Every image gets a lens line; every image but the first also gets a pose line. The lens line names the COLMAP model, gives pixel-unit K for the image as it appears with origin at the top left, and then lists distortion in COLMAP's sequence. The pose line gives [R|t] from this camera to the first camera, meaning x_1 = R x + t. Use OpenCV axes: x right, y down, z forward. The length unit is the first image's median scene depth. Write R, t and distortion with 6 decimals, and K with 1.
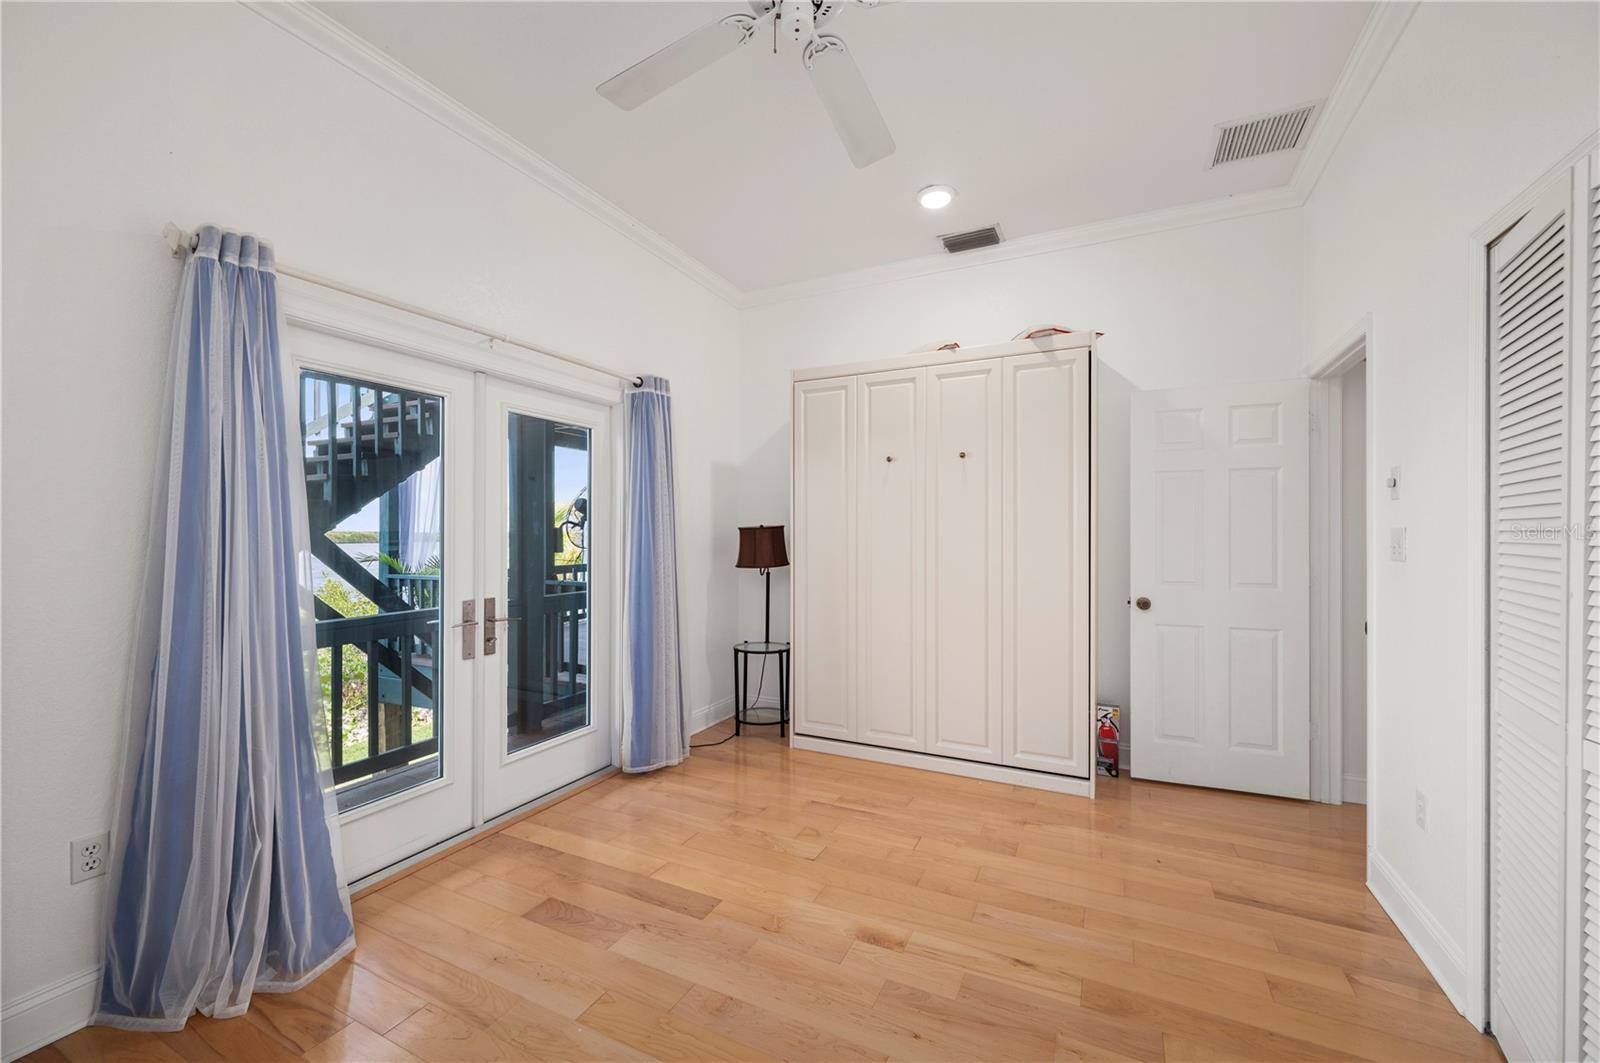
lens RADIAL K [[637.5, 0, 800.3], [0, 637.5, 532.6], [0, 0, 1]] dist [-0.002054, -0.000039]
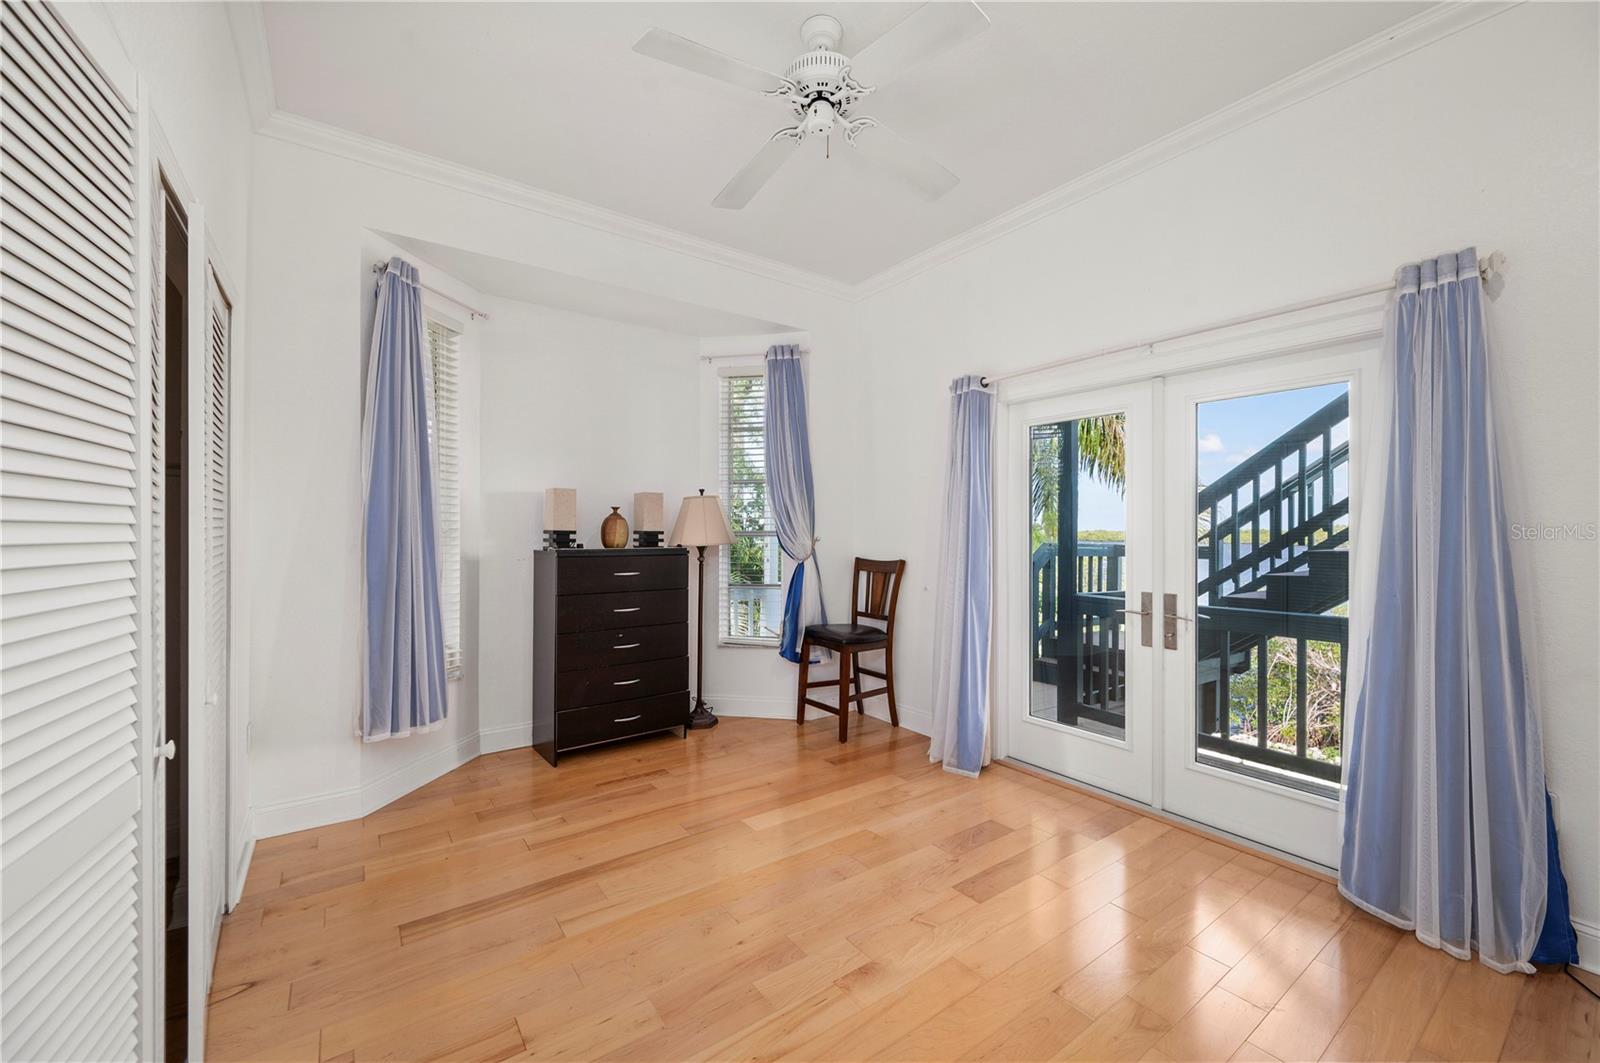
lens RADIAL K [[637.5, 0, 800.2], [0, 637.5, 531.3], [0, 0, 1]] dist [-0.002054, -0.000039]
pose [[-0.480101, 0.004191, -0.877203, 0.717642], [0.002998, 0.999991, 0.003137, -0.002545], [0.877208, -0.001124, -0.480109, 1.010483]]
